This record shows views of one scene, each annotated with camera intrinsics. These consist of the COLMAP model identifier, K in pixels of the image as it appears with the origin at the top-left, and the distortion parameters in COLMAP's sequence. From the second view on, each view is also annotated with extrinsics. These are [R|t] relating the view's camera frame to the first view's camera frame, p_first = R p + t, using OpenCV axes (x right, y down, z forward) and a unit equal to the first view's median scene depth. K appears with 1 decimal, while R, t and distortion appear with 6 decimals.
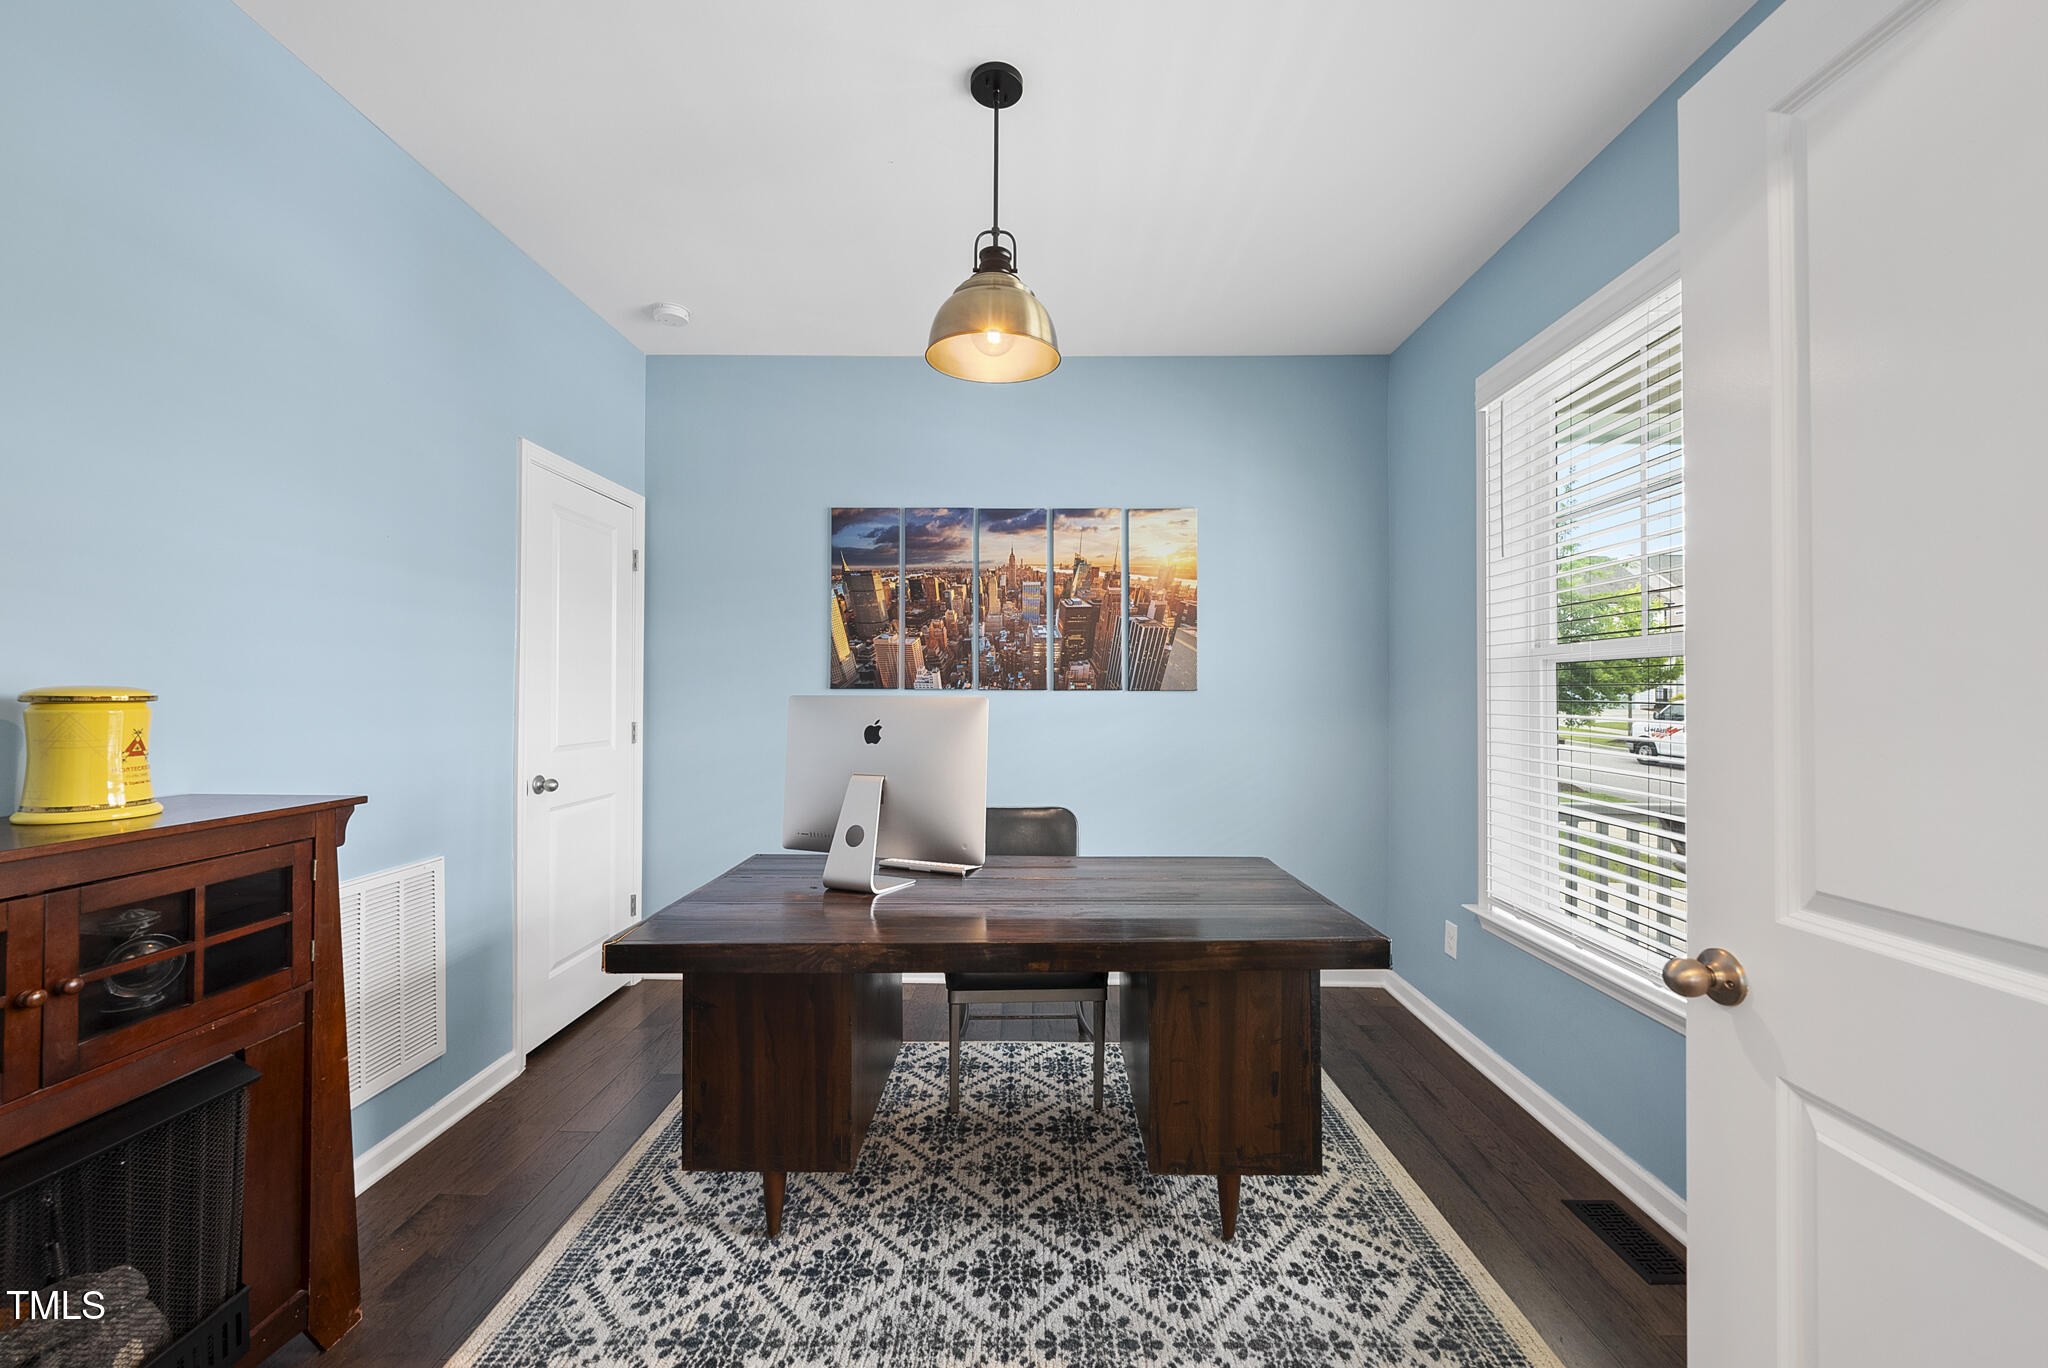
lens RADIAL K [[786.2, 0, 1038.8], [0, 786.2, 688.0], [0, 0, 1]] dist [-0.001686, -0.000040]
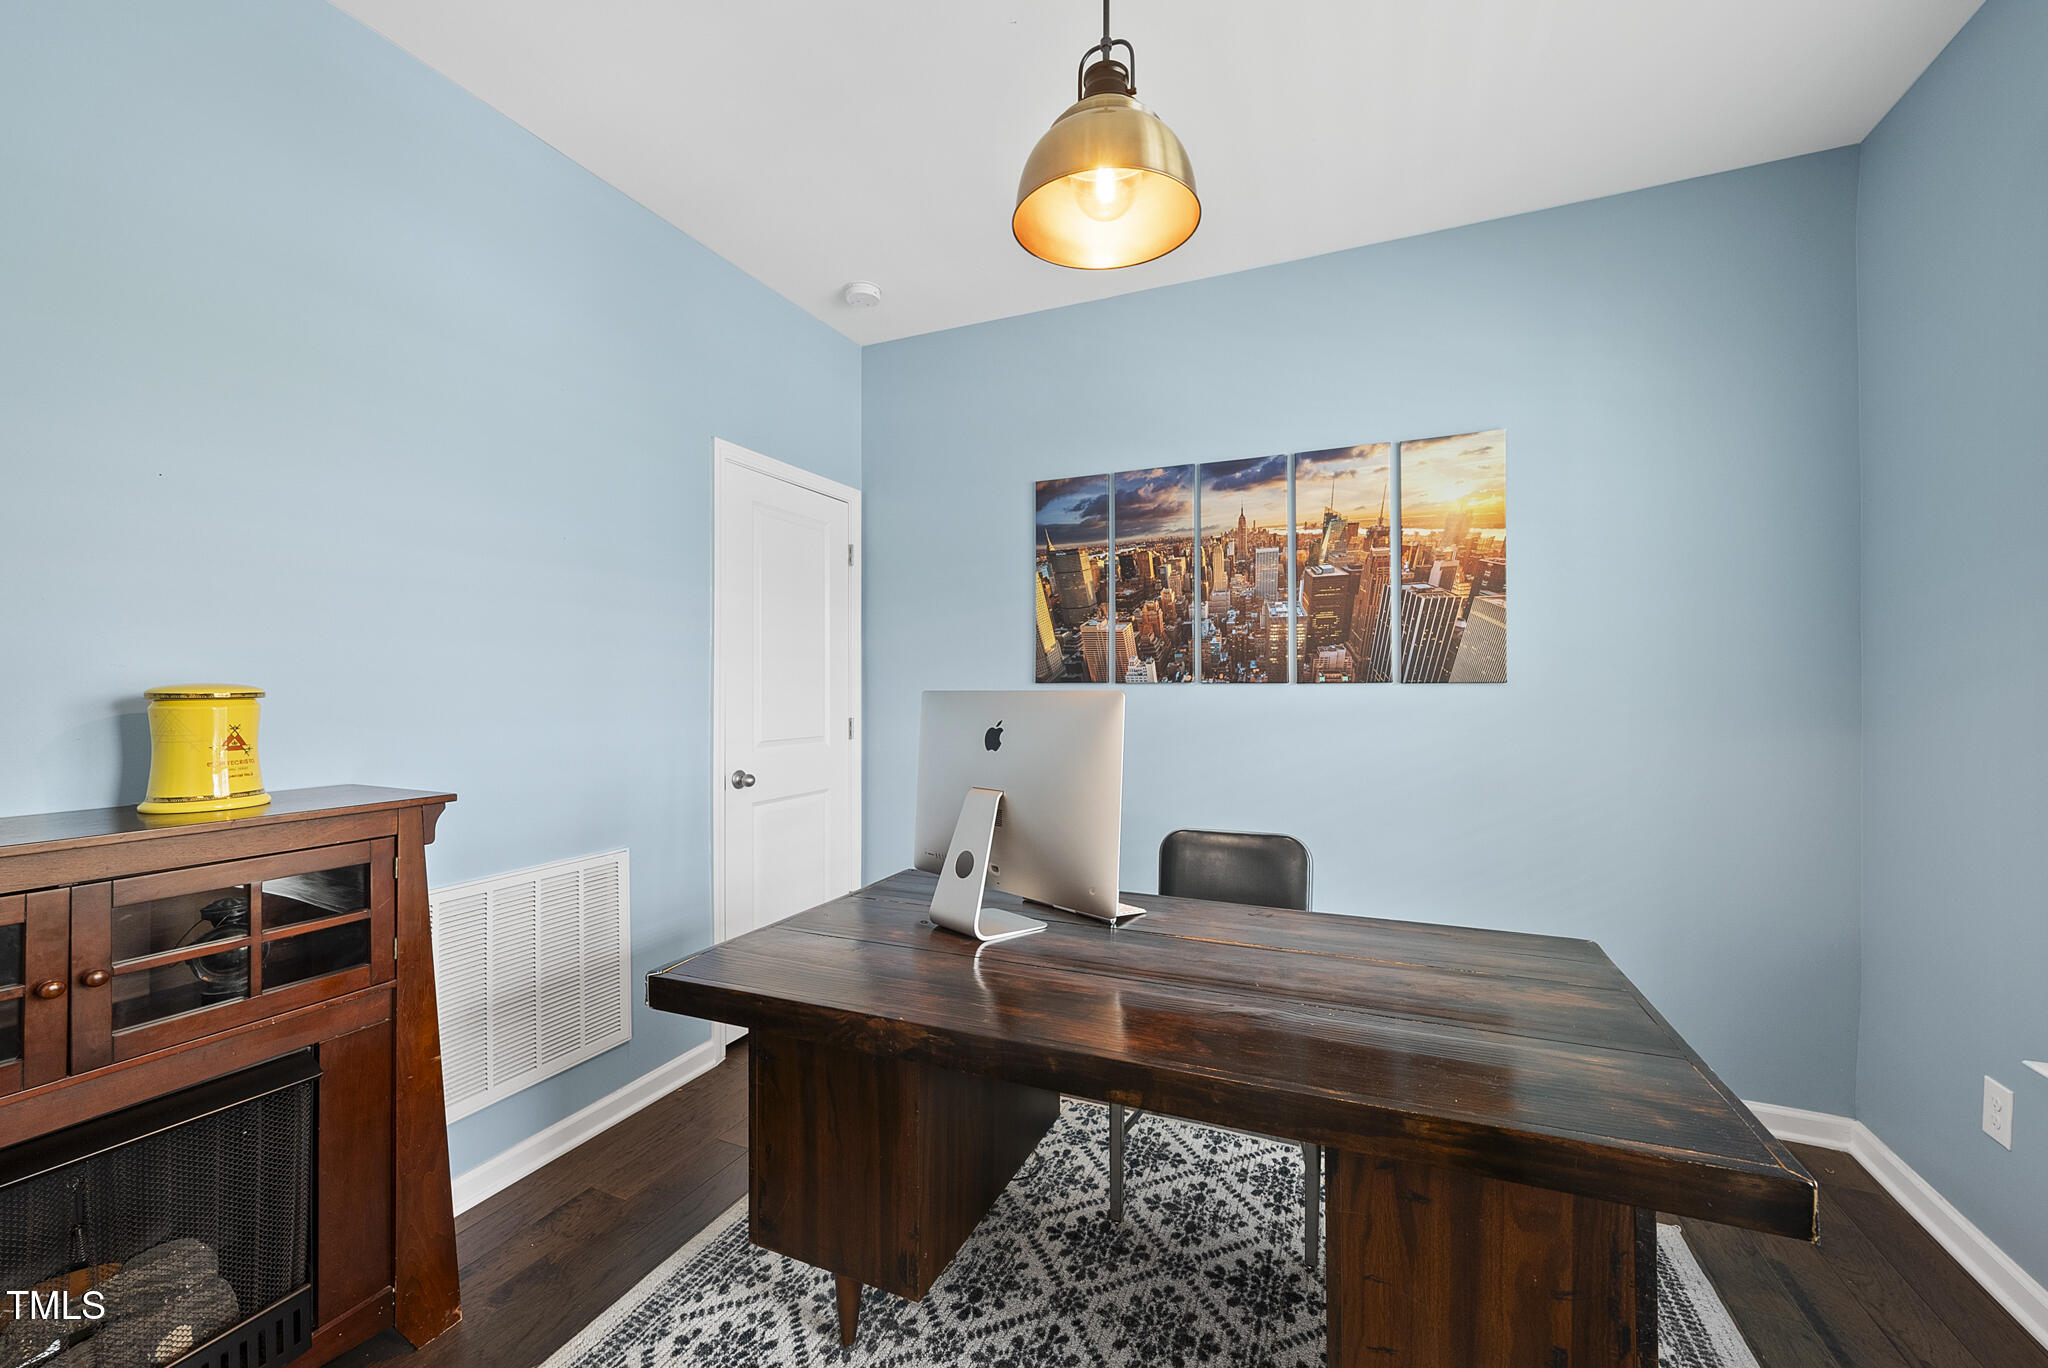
lens RADIAL K [[786.2, 0, 1044.6], [0, 786.2, 687.8], [0, 0, 1]] dist [-0.001686, -0.000040]
pose [[0.919795, -0.004496, -0.392374, 0.173682], [0.006691, 0.999969, 0.004226, 0.004239], [0.392343, -0.006513, 0.919796, 0.317164]]
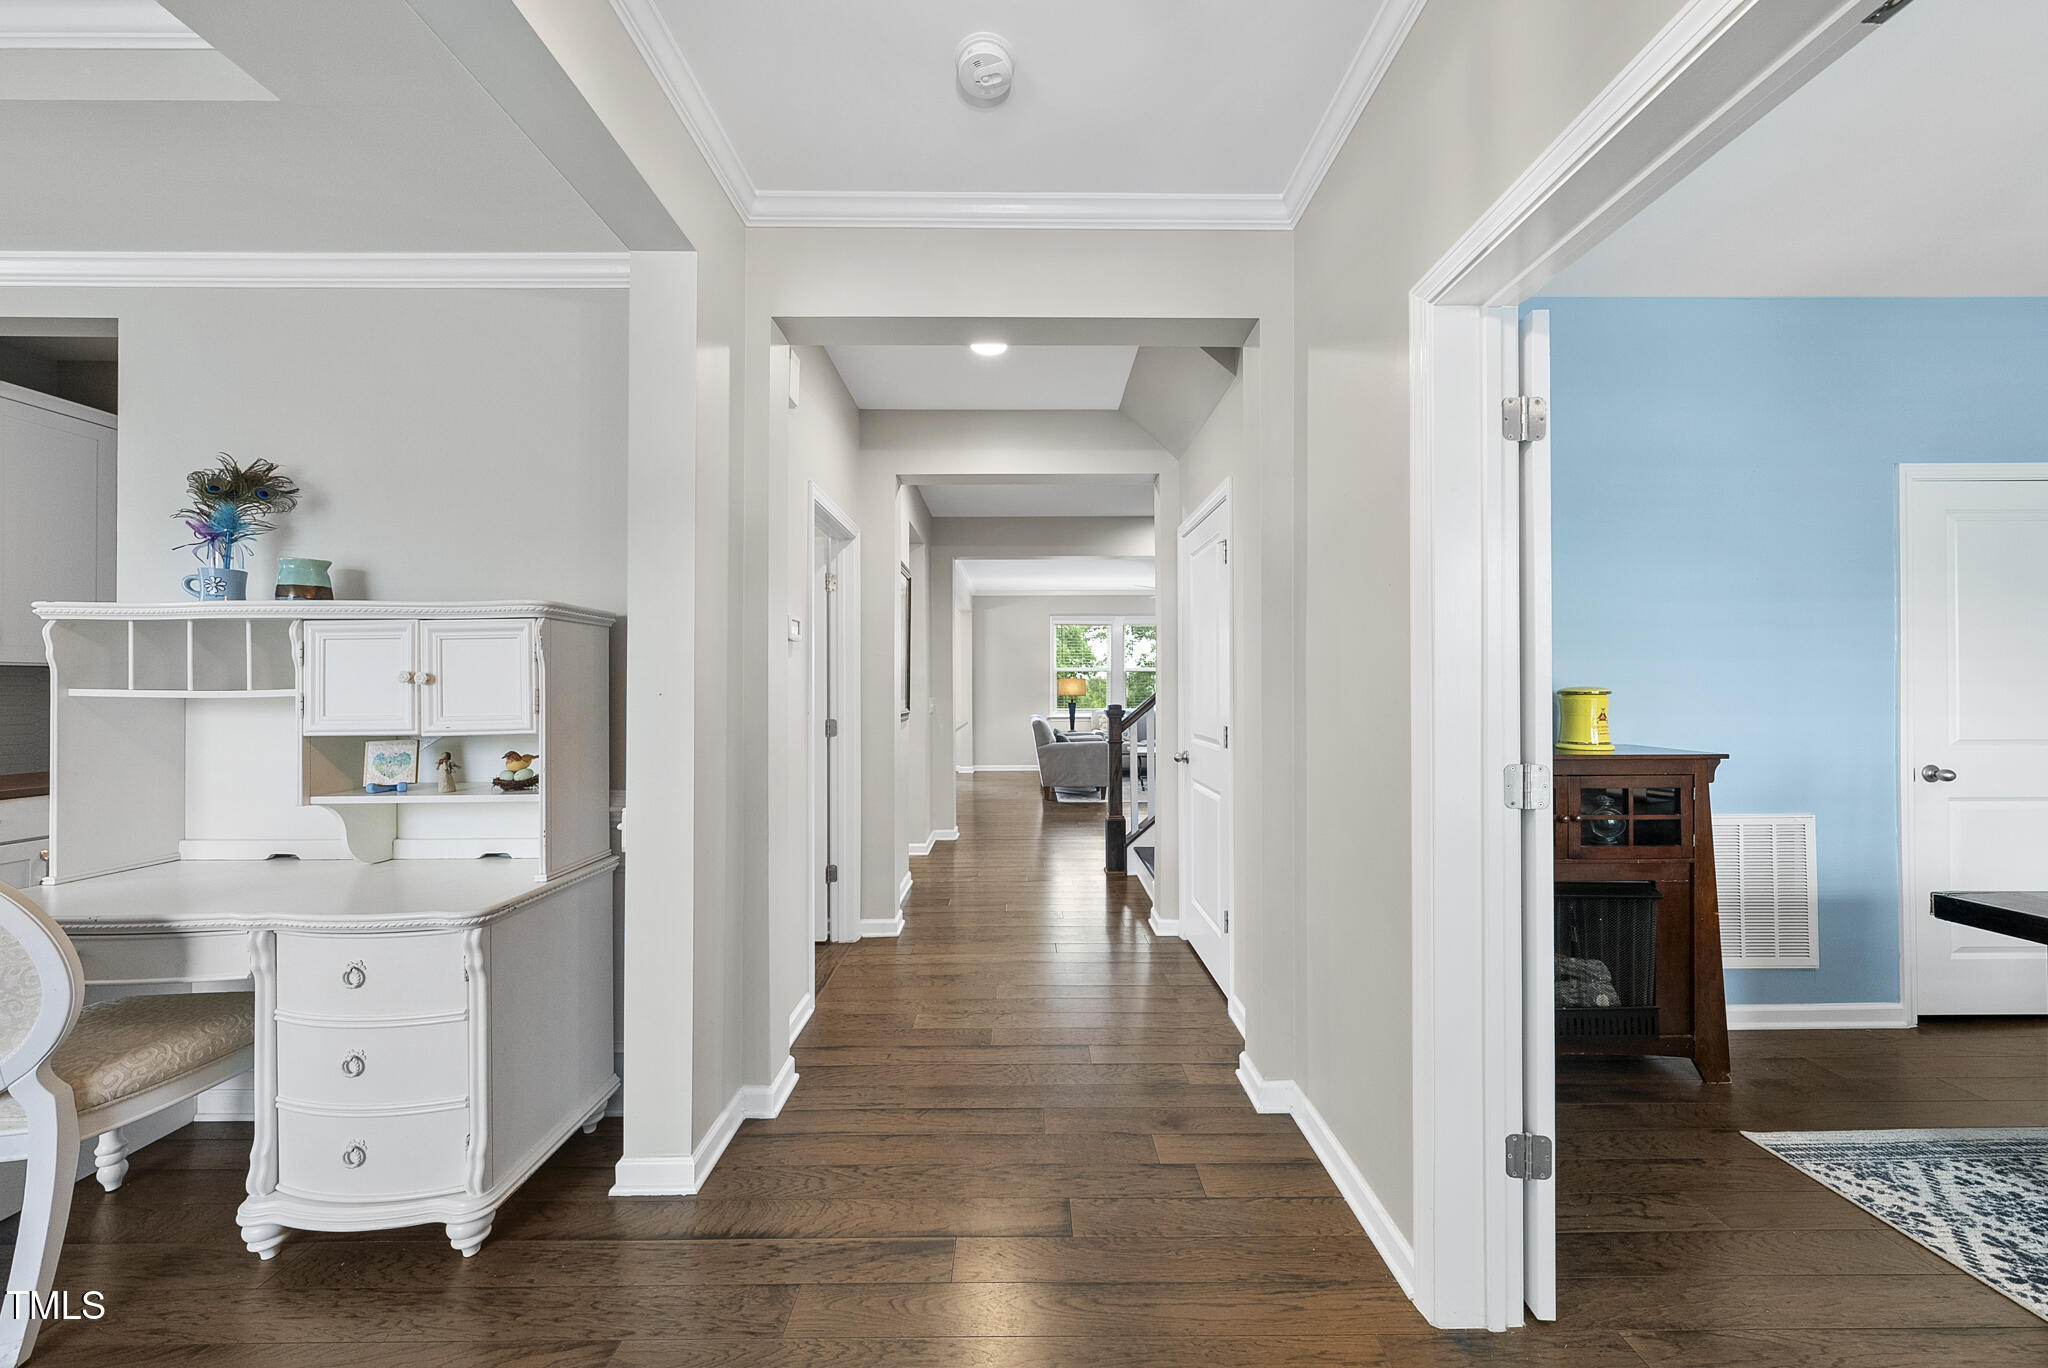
lens RADIAL K [[697.2, 0, 1006.2], [0, 697.2, 689.4], [0, 0, 1]] dist [-0.001837, 0.000150]
pose [[-0.009440, -0.008759, -0.999917, 0.473571], [0.011241, 0.999898, -0.008865, 0.001642], [0.999892, -0.011324, -0.009341, -0.374401]]
